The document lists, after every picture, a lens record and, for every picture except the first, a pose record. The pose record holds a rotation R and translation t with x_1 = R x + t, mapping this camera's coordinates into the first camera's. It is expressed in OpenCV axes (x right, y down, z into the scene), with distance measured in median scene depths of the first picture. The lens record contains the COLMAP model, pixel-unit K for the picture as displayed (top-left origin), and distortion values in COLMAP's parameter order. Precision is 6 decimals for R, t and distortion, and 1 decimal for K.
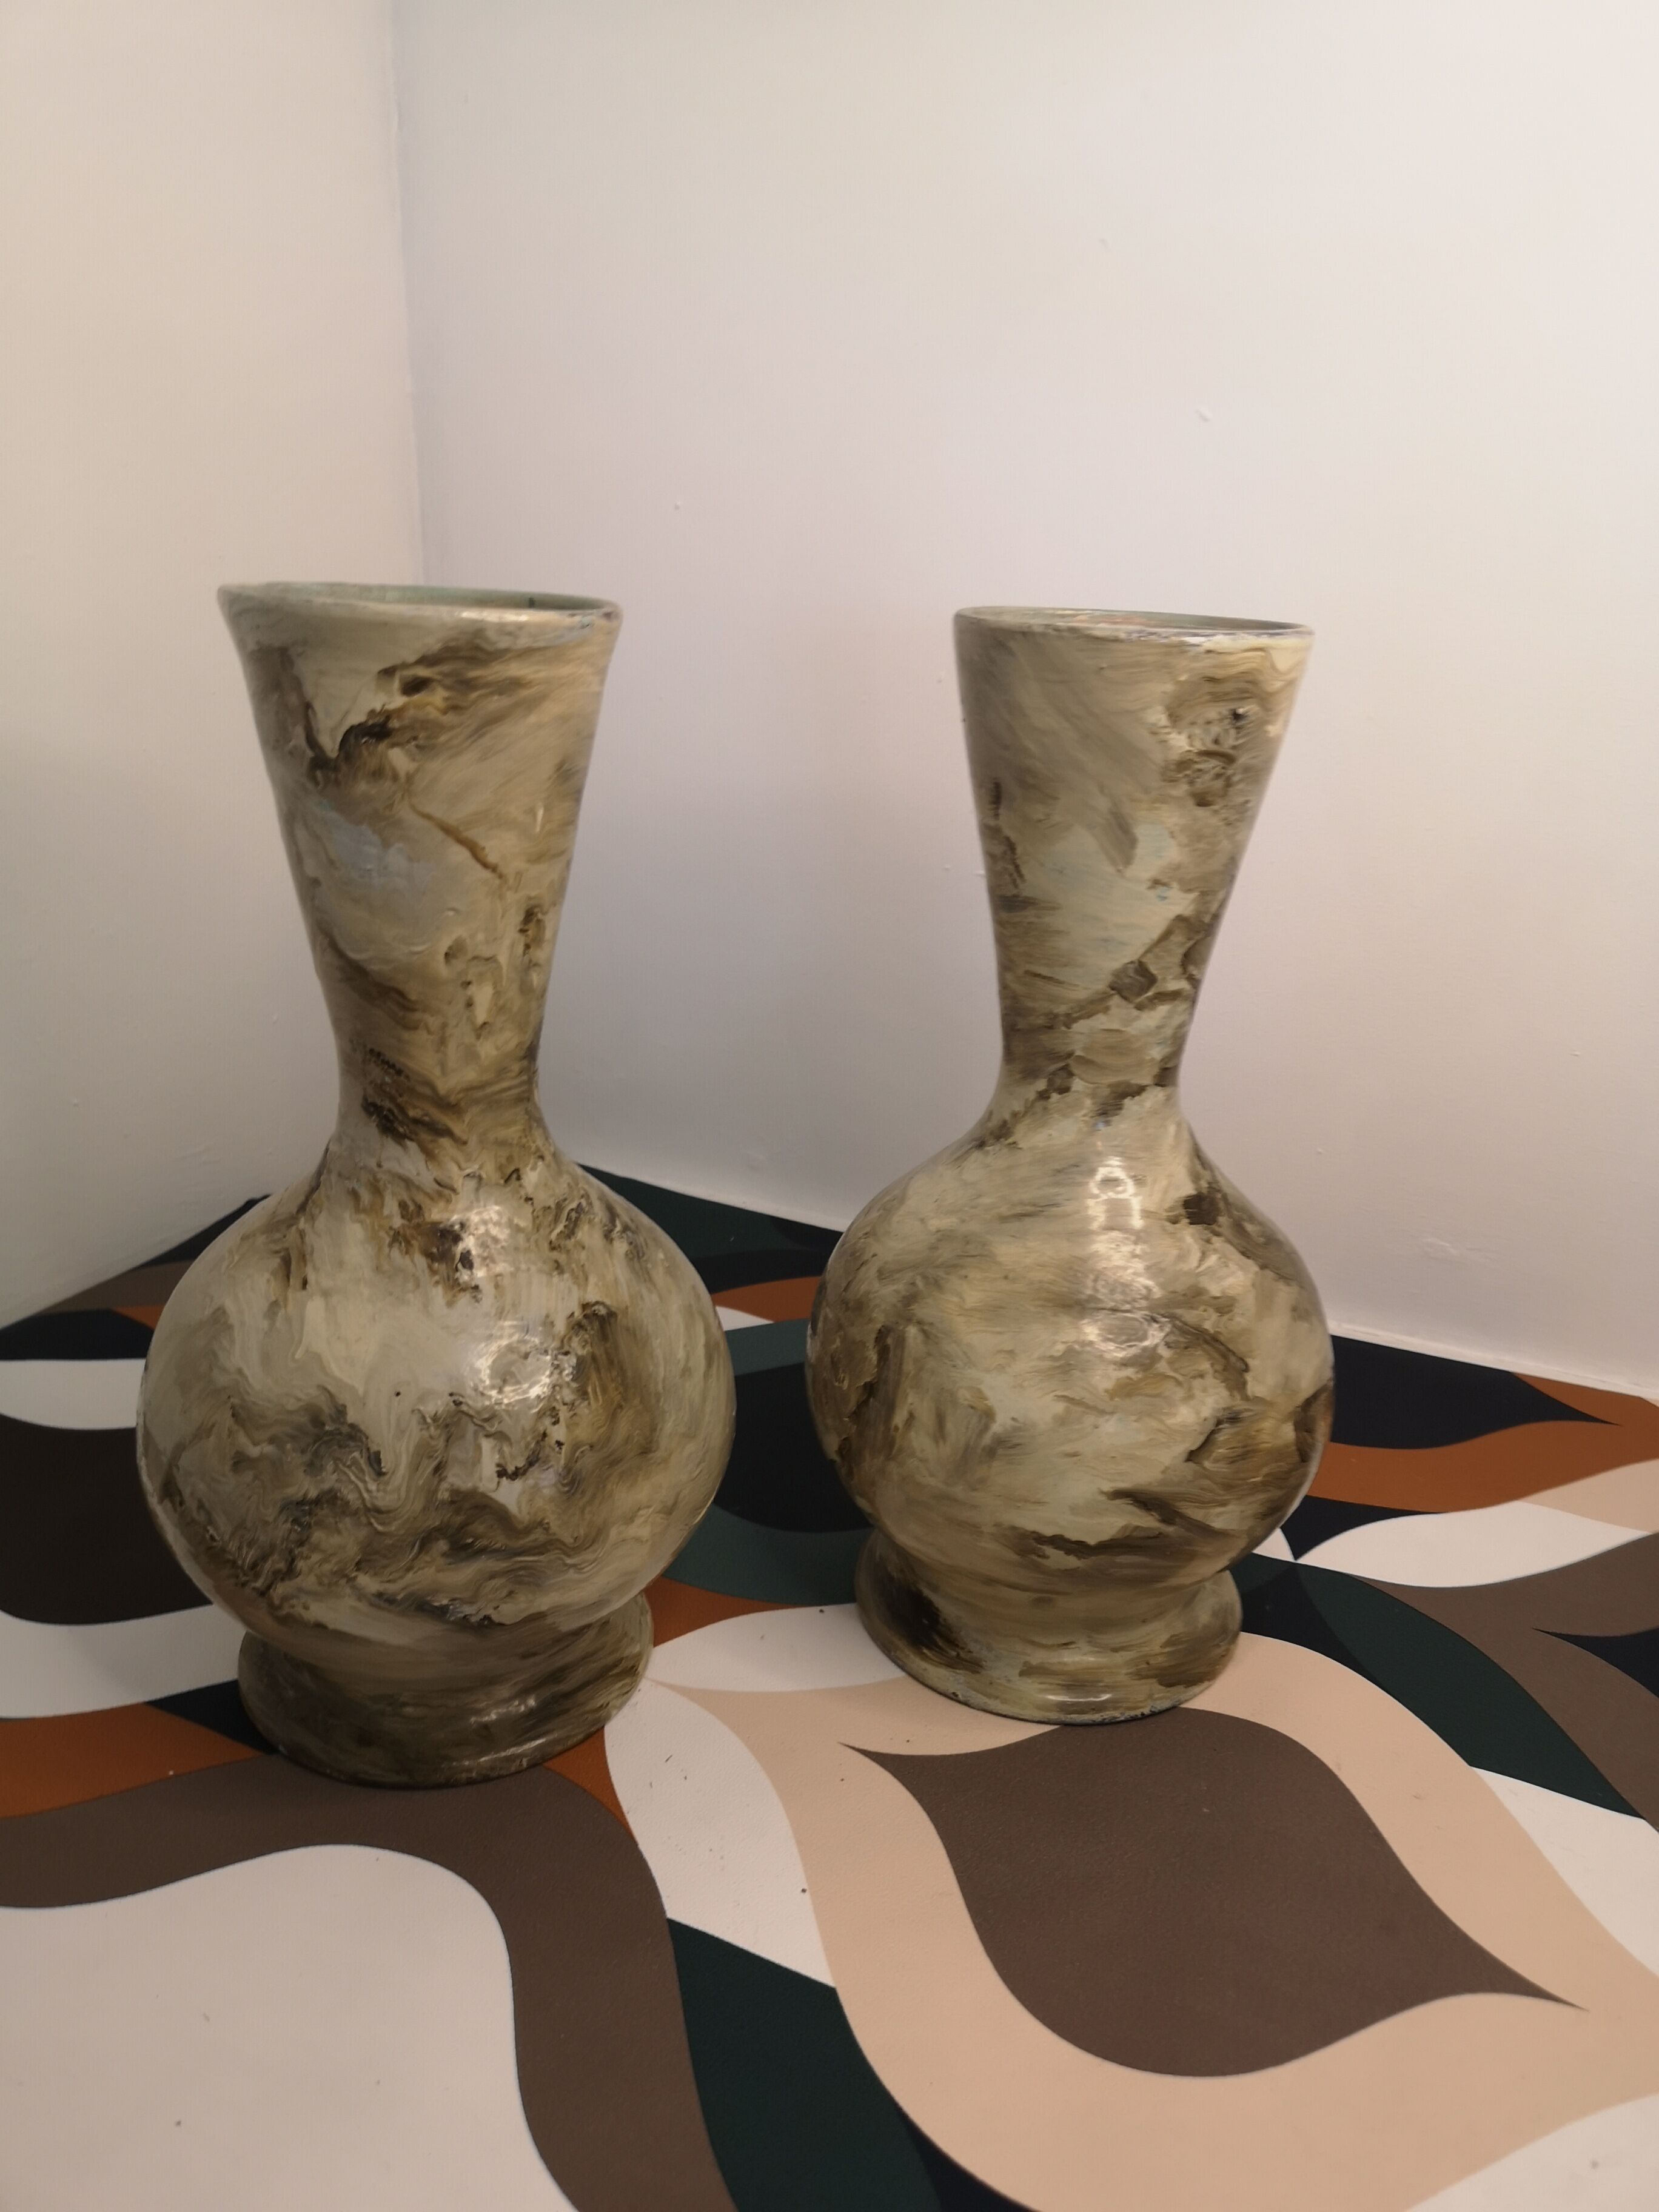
lens RADIAL K [[1732.6, 0, 897.2], [0, 1732.6, 1105.8], [0, 0, 1]] dist [0.010045, 0.002471]
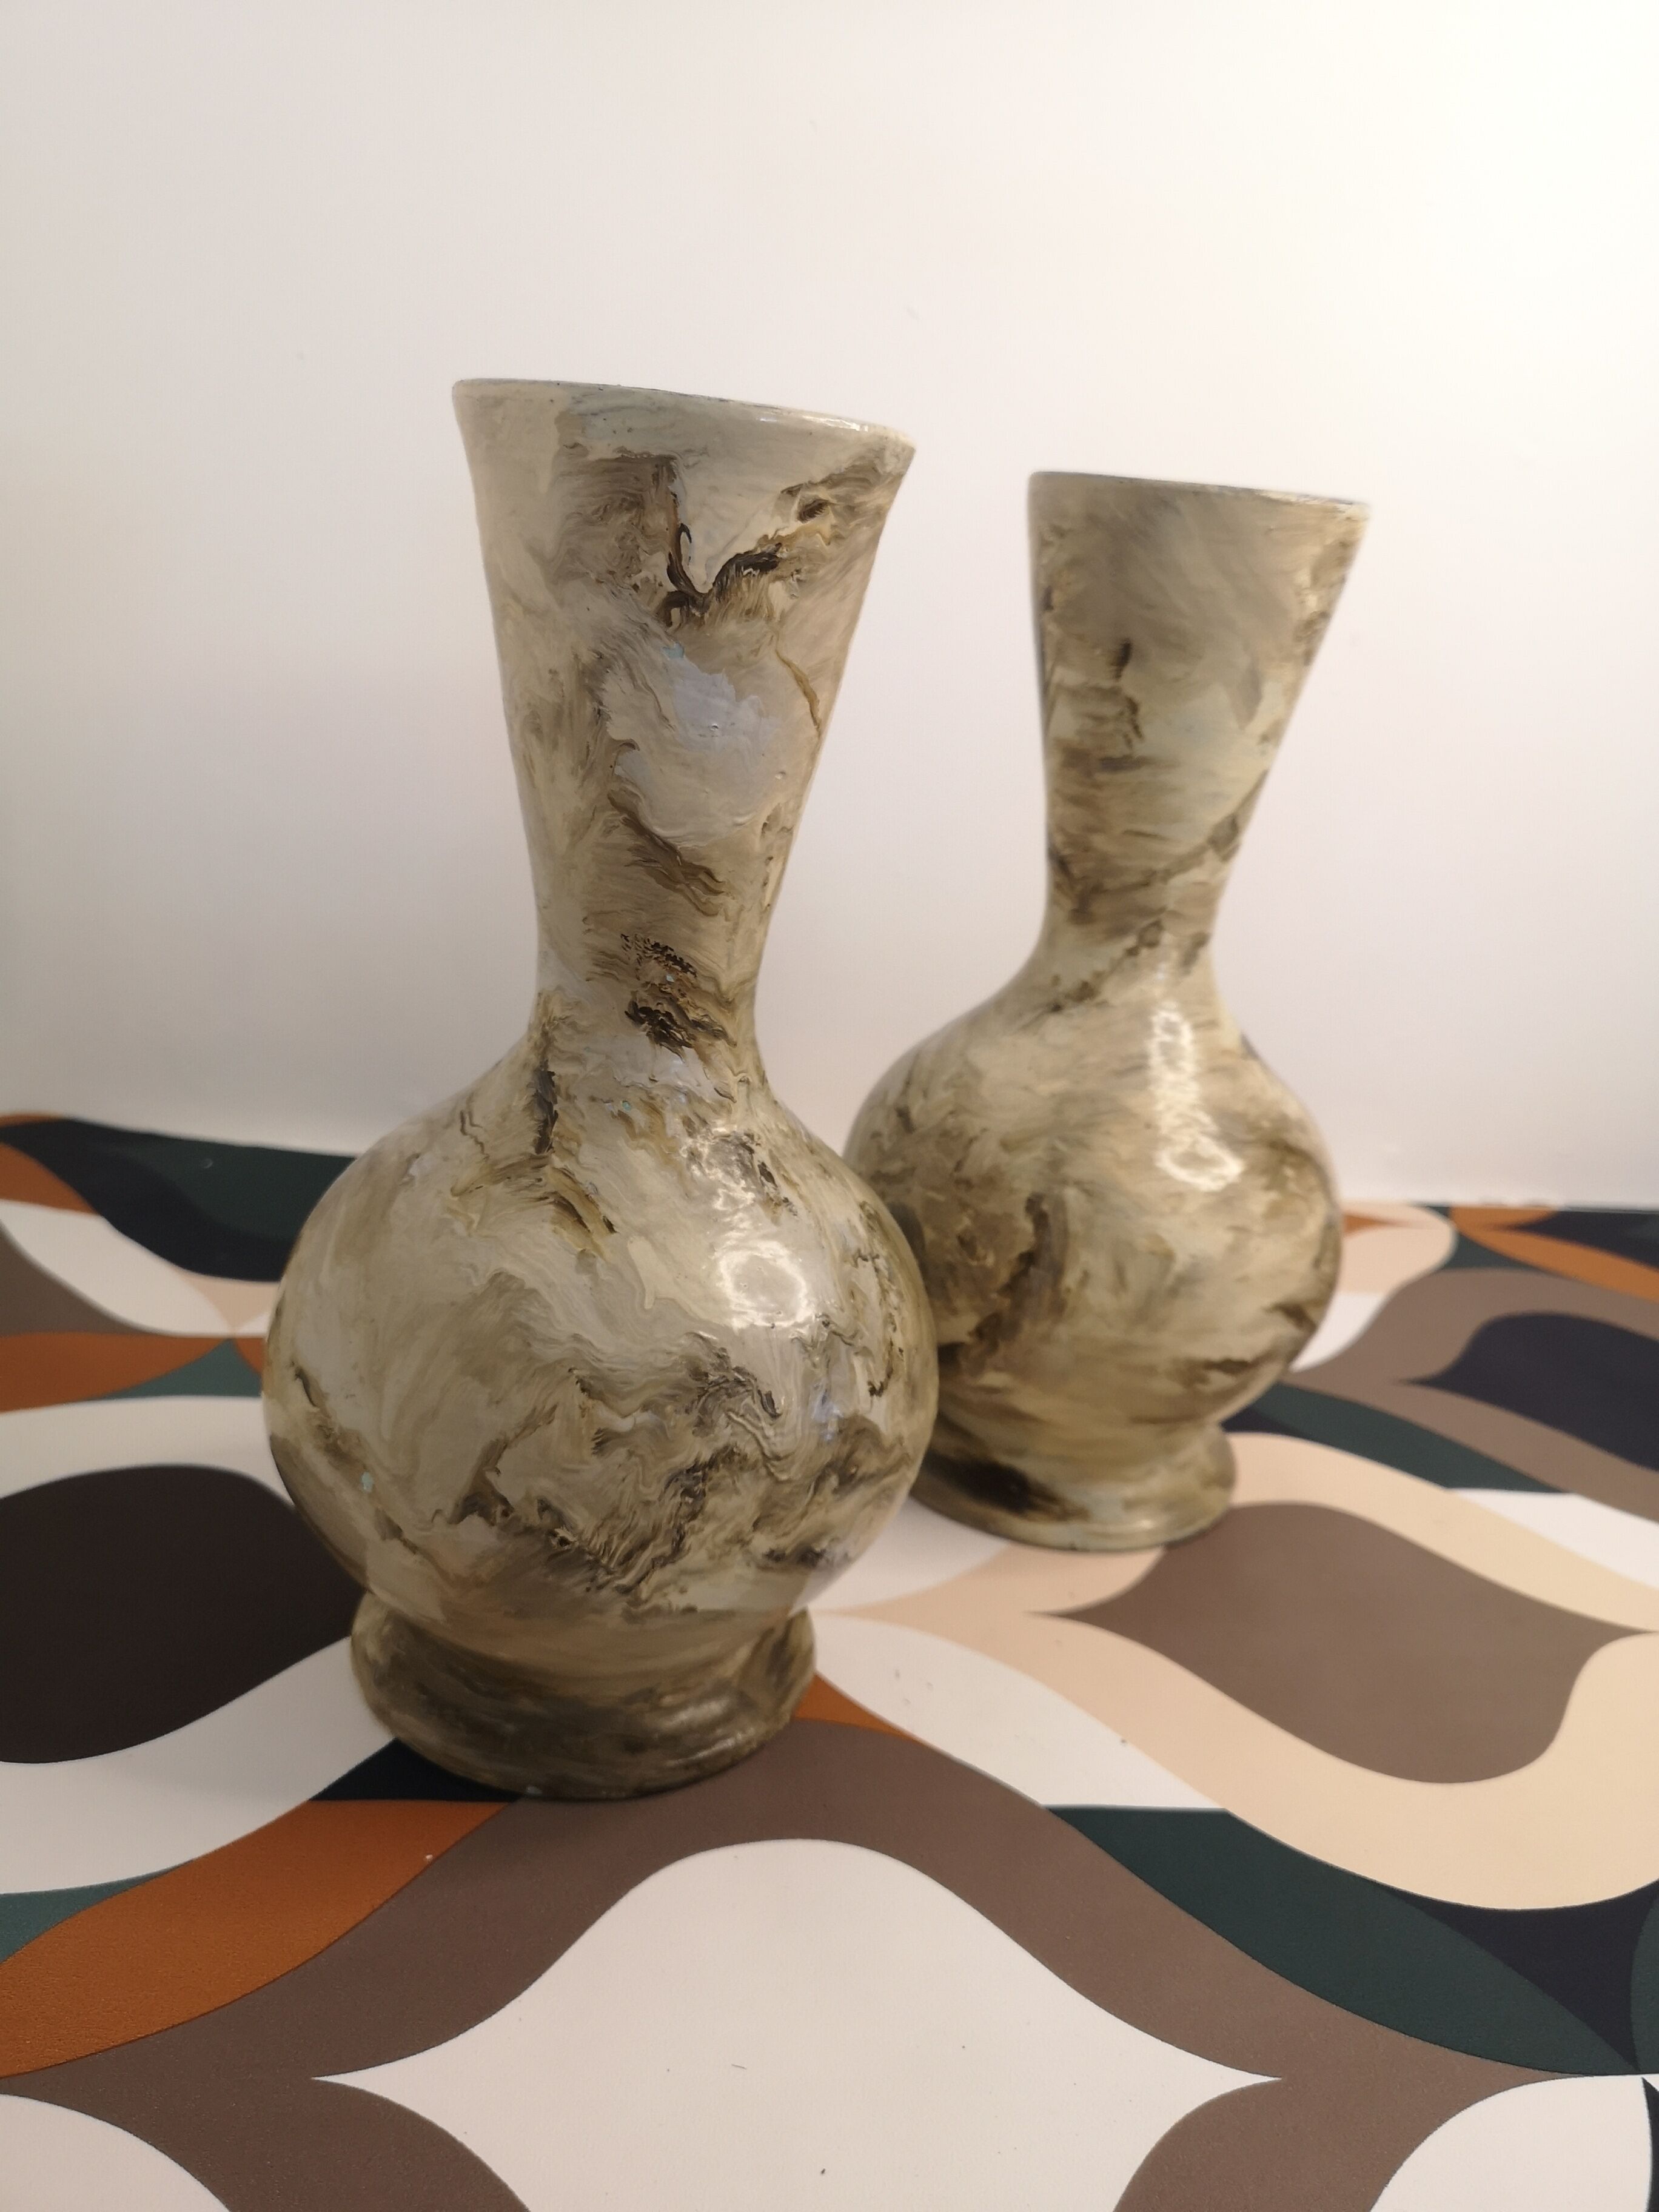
lens RADIAL K [[1732.6, 0, 897.2], [0, 1732.6, 1105.8], [0, 0, 1]] dist [0.010045, 0.002471]
pose [[0.856142, -0.123938, 0.501658, -0.638025], [0.106602, 0.992290, 0.063222, 0.005509], [-0.505626, -0.000649, 0.862753, 0.196682]]
